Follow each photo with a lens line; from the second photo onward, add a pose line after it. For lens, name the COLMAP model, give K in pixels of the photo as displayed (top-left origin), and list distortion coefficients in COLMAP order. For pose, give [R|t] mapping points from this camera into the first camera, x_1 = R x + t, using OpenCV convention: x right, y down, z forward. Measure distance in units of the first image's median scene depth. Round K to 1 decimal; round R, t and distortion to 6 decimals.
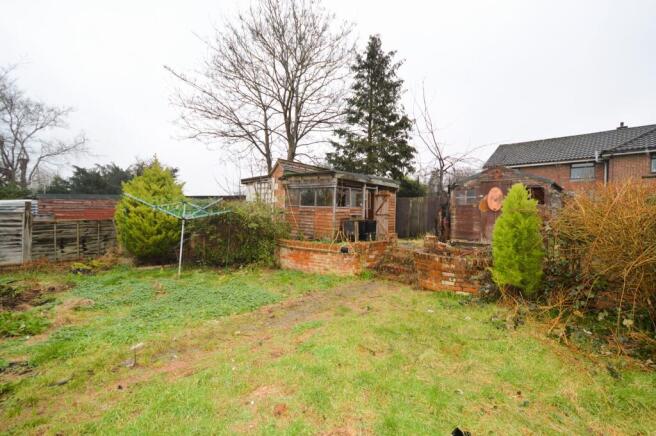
lens RADIAL K [[286.2, 0, 327.5], [0, 286.2, 216.5], [0, 0, 1]] dist [-0.000143, -0.001019]
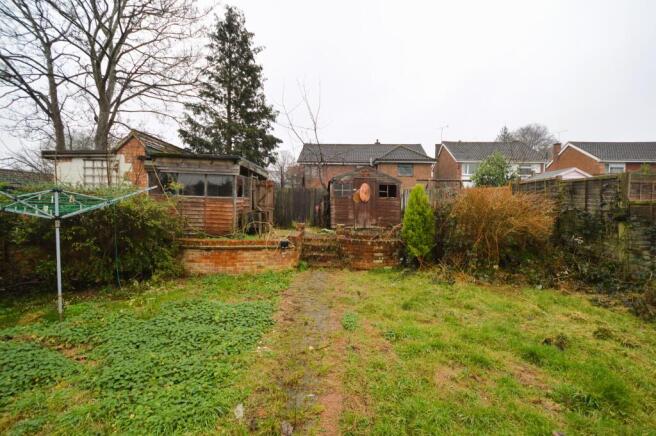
lens RADIAL K [[286.2, 0, 327.5], [0, 286.2, 218.8], [0, 0, 1]] dist [-0.000143, -0.001019]
pose [[0.747301, -0.042216, 0.663143, -0.257909], [0.008043, 0.998481, 0.054500, -0.009620], [-0.664437, -0.035394, 0.746506, 0.106201]]
